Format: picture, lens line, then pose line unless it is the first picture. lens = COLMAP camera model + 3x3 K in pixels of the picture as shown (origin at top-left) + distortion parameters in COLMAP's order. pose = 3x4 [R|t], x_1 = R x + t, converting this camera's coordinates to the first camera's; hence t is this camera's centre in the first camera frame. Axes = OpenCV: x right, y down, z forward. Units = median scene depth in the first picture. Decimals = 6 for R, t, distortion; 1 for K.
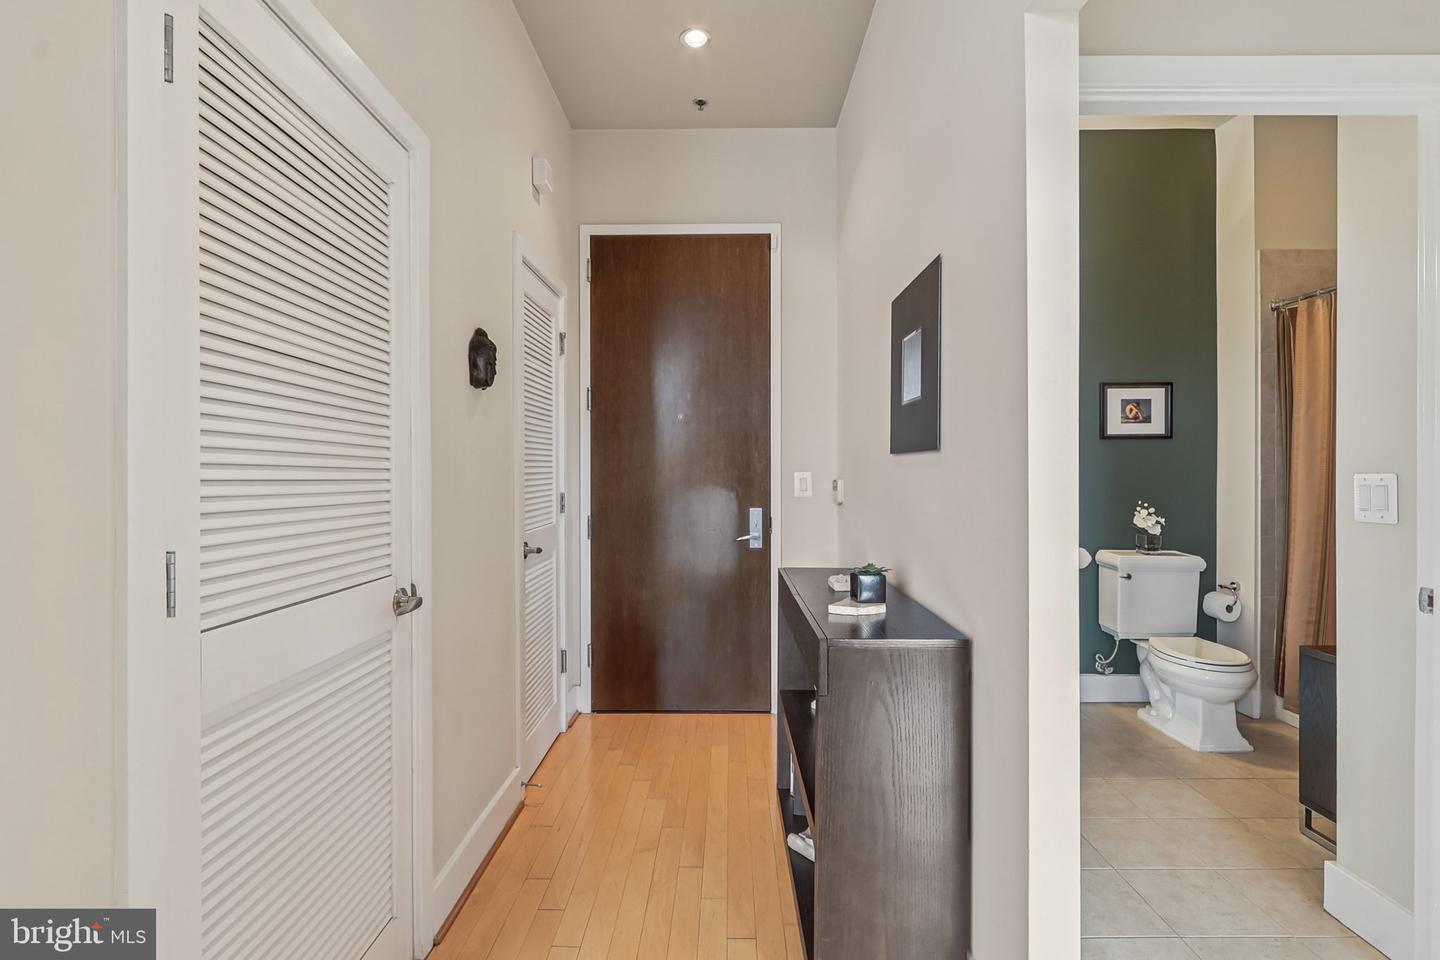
lens RADIAL K [[661.7, 0, 716.9], [0, 661.7, 466.4], [0, 0, 1]] dist [0.000612, -0.001142]
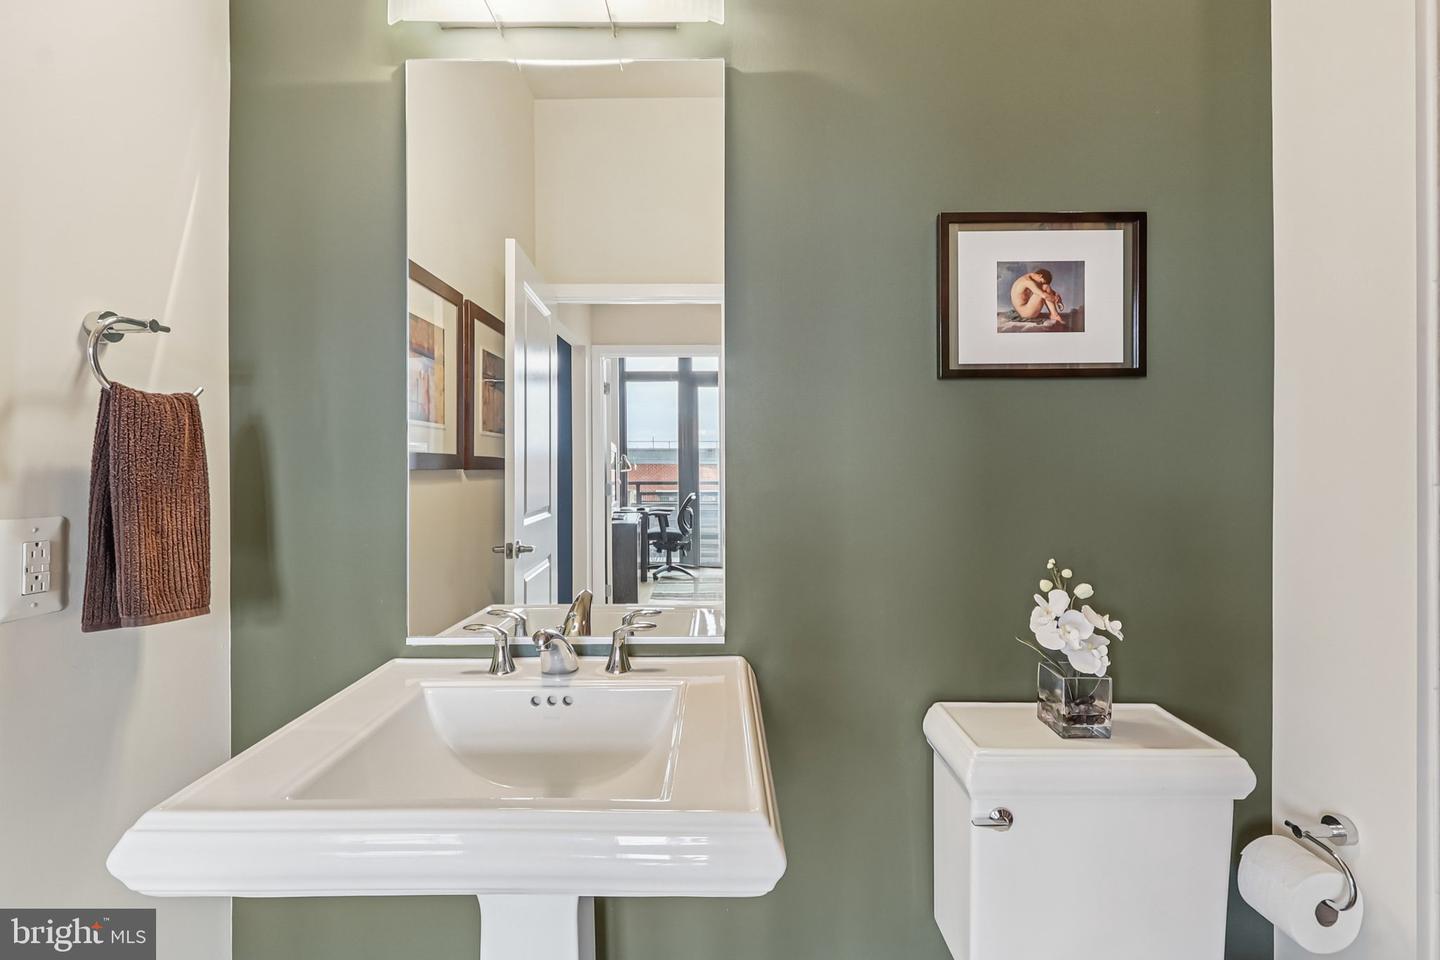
lens RADIAL K [[661.7, 0, 720.9], [0, 661.7, 465.5], [0, 0, 1]] dist [0.000612, -0.001142]
pose [[0.999735, -0.003196, 0.022794, 0.460600], [0.003279, 0.999988, -0.003627, 0.004866], [-0.022782, 0.003701, 0.999734, 0.662460]]
